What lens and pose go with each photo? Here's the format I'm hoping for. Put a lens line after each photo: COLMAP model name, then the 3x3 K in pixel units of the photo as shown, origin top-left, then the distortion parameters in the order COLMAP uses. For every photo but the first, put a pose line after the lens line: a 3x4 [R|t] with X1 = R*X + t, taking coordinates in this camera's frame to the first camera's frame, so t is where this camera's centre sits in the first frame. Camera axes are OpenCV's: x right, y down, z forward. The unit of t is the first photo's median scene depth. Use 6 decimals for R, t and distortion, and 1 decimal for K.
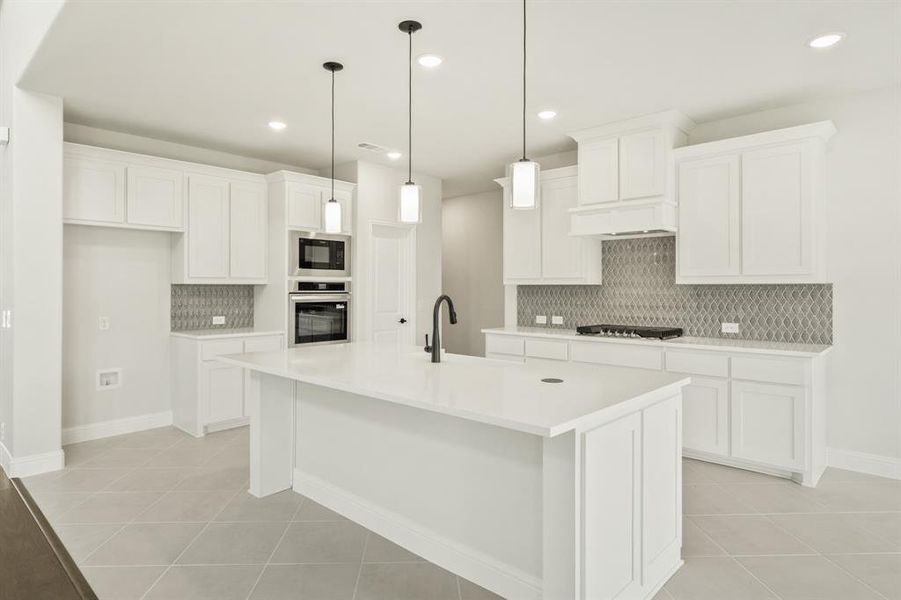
lens RADIAL K [[511.2, 0, 447.8], [0, 511.2, 285.6], [0, 0, 1]] dist [0.003693, -0.000452]
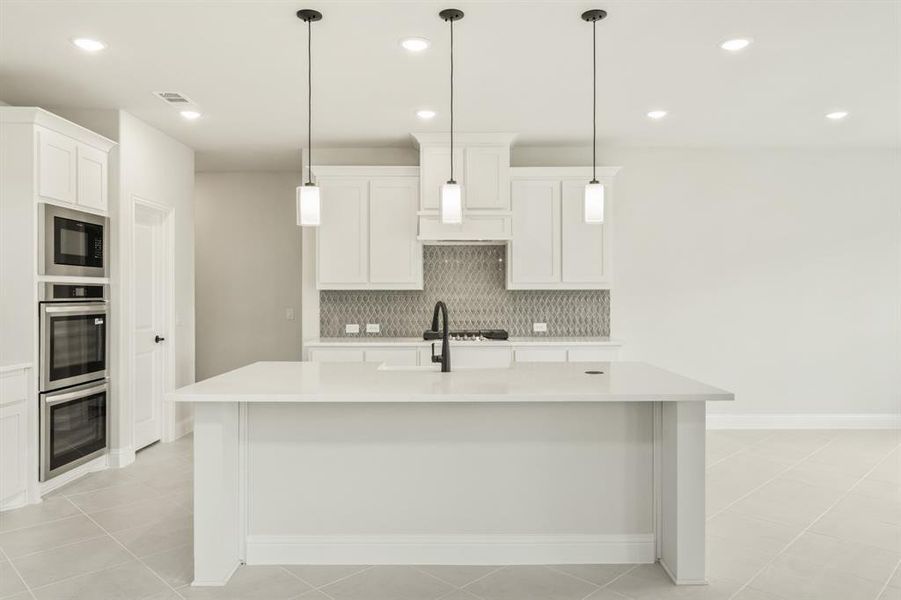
lens RADIAL K [[614.0, 0, 449.7], [0, 614.0, 295.6], [0, 0, 1]] dist [-0.001191, 0.001819]
pose [[0.729589, -0.004529, 0.683871, -0.473496], [-0.000943, 0.999970, 0.007629, -0.000102], [-0.683886, -0.006211, 0.729563, 0.100307]]
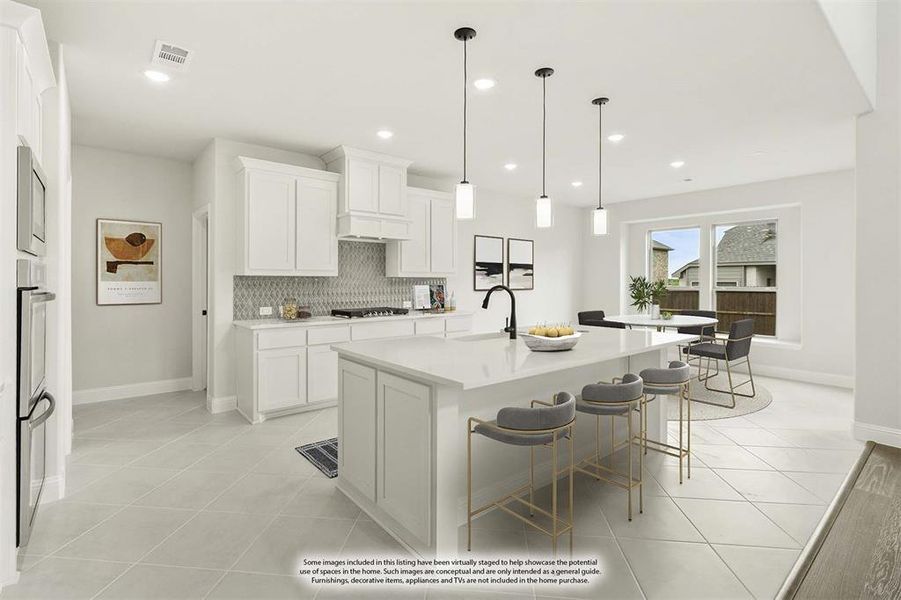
lens RADIAL K [[424.2, 0, 442.4], [0, 424.2, 279.4], [0, 0, 1]] dist [0.003379, 0.000062]
pose [[0.144773, 0.001069, 0.989464, -0.635920], [-0.007894, 0.999969, 0.000075, 0.002760], [-0.989433, -0.007822, 0.144777, 0.593038]]
